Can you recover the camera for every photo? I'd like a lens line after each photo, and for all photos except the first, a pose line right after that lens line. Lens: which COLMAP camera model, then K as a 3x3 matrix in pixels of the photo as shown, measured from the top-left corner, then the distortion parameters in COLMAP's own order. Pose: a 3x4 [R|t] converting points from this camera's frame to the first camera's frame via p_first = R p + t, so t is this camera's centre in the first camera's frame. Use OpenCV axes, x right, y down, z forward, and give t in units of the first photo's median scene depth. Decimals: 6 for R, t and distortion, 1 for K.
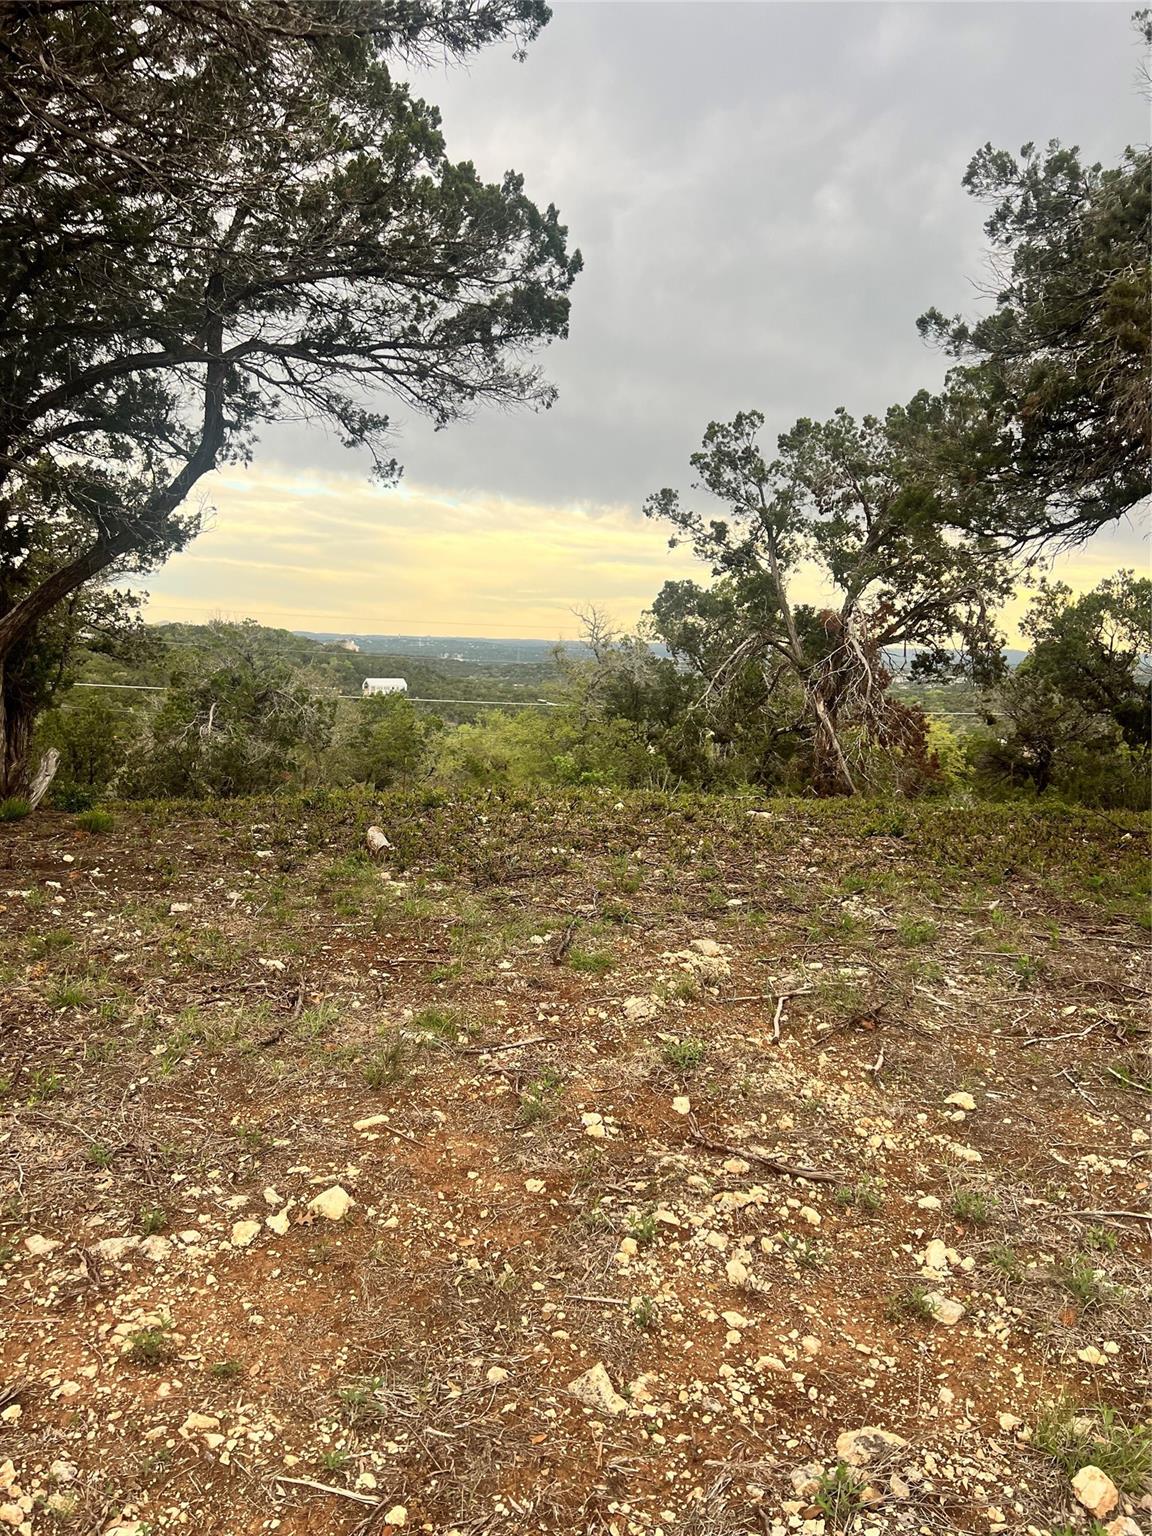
lens RADIAL K [[1155.9, 0, 573.9], [0, 1155.9, 761.3], [0, 0, 1]] dist [-0.010416, 0.000572]
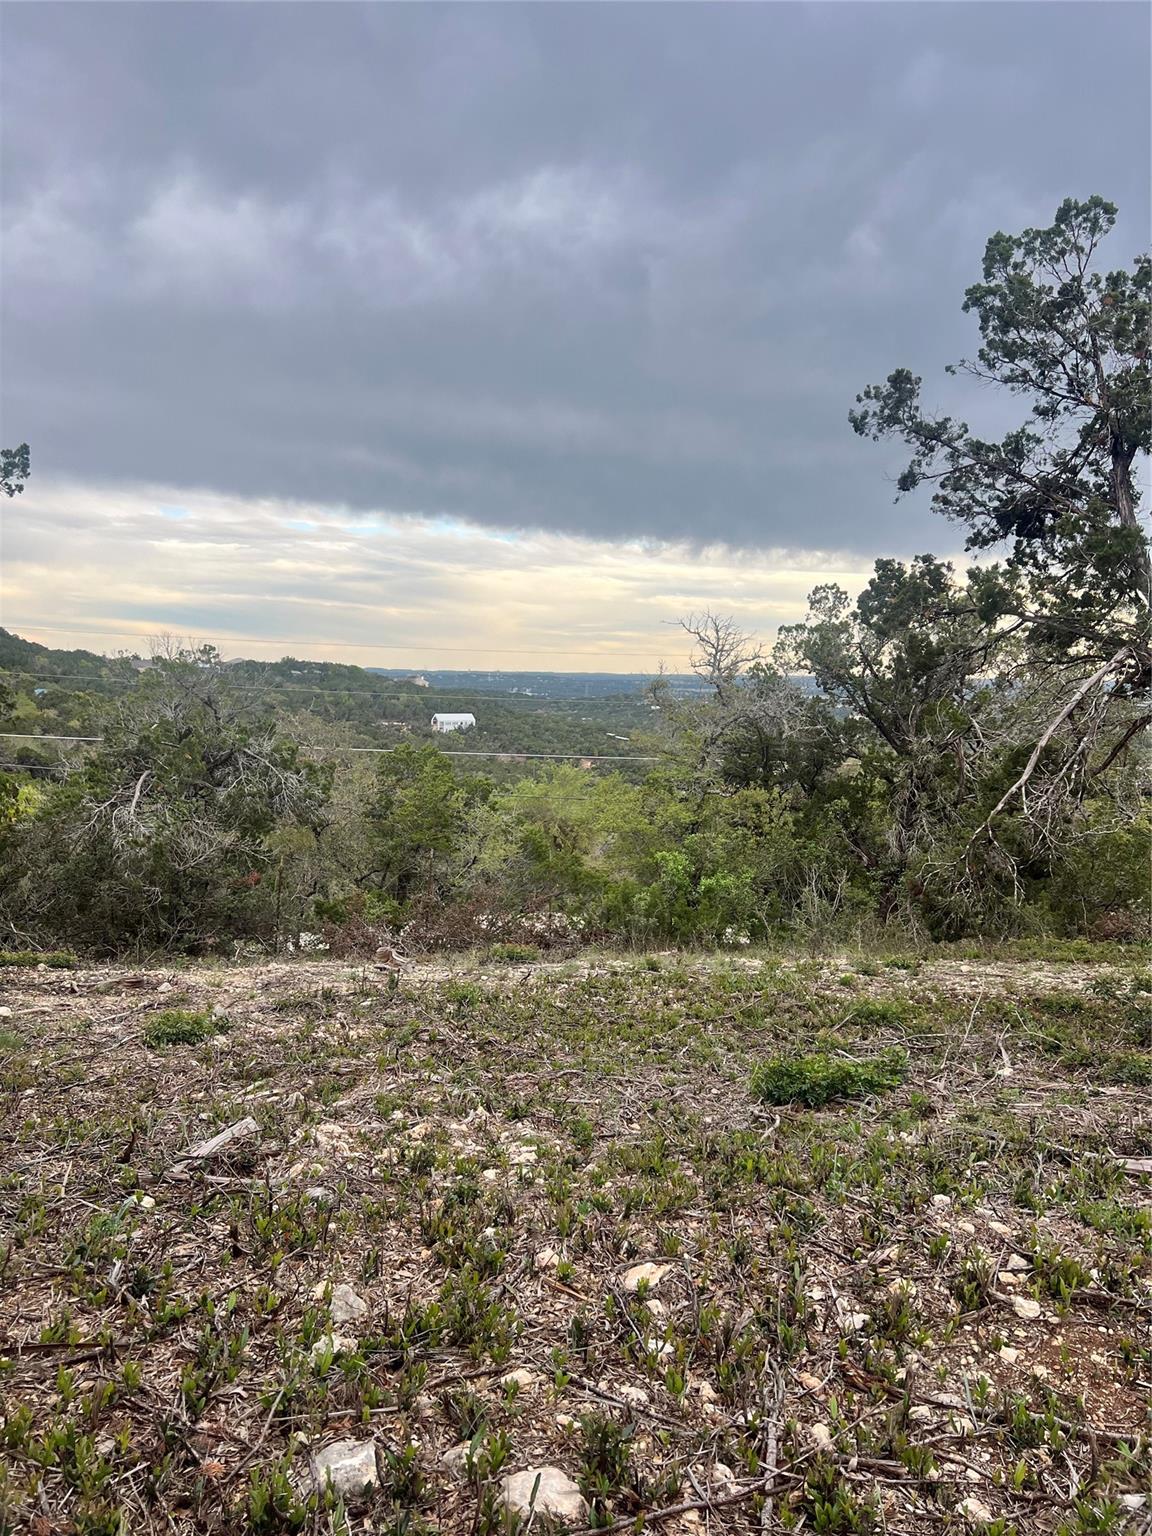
lens RADIAL K [[1123.1, 0, 571.8], [0, 1123.1, 767.6], [0, 0, 1]] dist [0.035073, -0.047030]
pose [[0.998519, -0.008136, -0.053788, -0.028244], [0.007003, 0.999751, -0.021210, -0.035889], [0.053947, 0.020801, 0.998327, 0.349087]]
